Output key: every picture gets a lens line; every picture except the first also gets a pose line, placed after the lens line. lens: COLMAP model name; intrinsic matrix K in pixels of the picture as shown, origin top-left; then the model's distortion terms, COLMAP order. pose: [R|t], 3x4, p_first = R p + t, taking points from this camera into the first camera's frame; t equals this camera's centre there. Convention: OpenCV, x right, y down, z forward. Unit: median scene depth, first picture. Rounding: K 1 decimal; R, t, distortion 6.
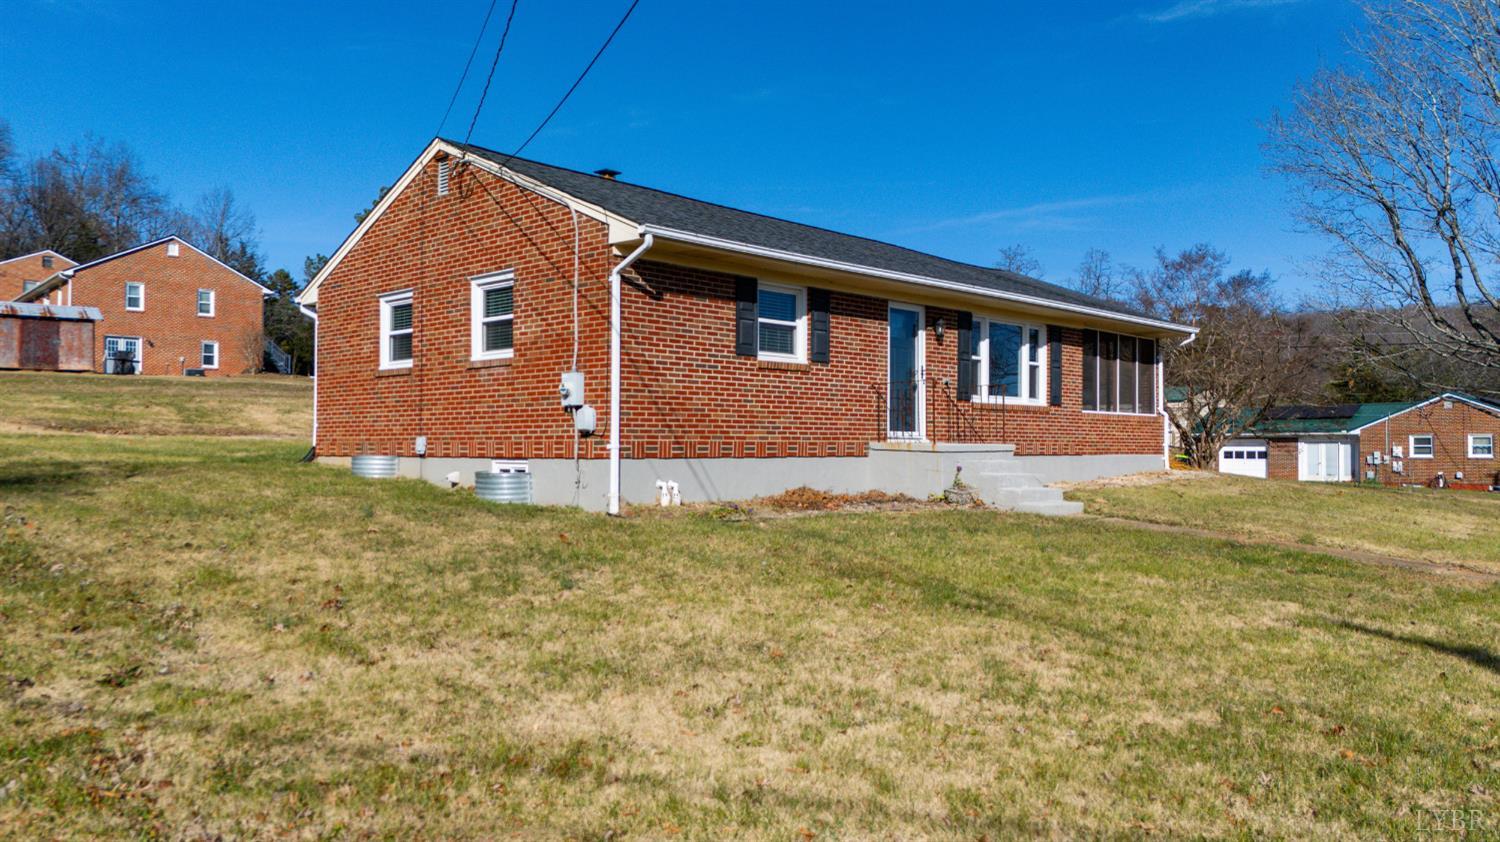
lens RADIAL K [[1097.9, 0, 749.2], [0, 1097.9, 425.4], [0, 0, 1]] dist [0.066867, -0.057365]
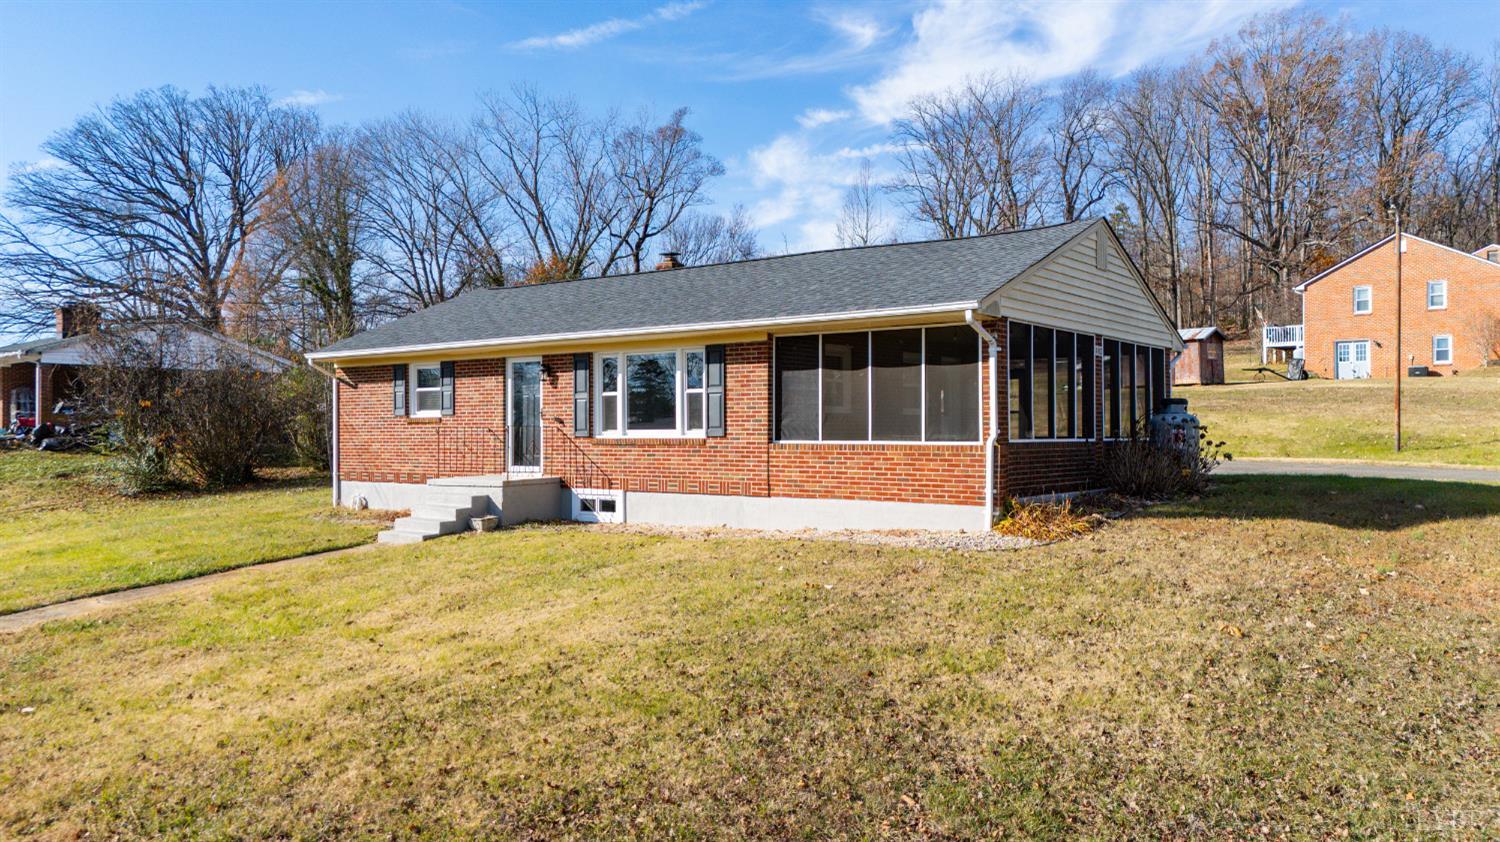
lens RADIAL K [[1097.9, 0, 748.1], [0, 1097.9, 422.8], [0, 0, 1]] dist [0.066867, -0.057365]
pose [[0.133299, -0.011633, -0.991008, 1.105061], [0.022548, 0.999708, -0.008702, -0.020728], [0.990819, -0.021185, 0.133522, 0.890818]]
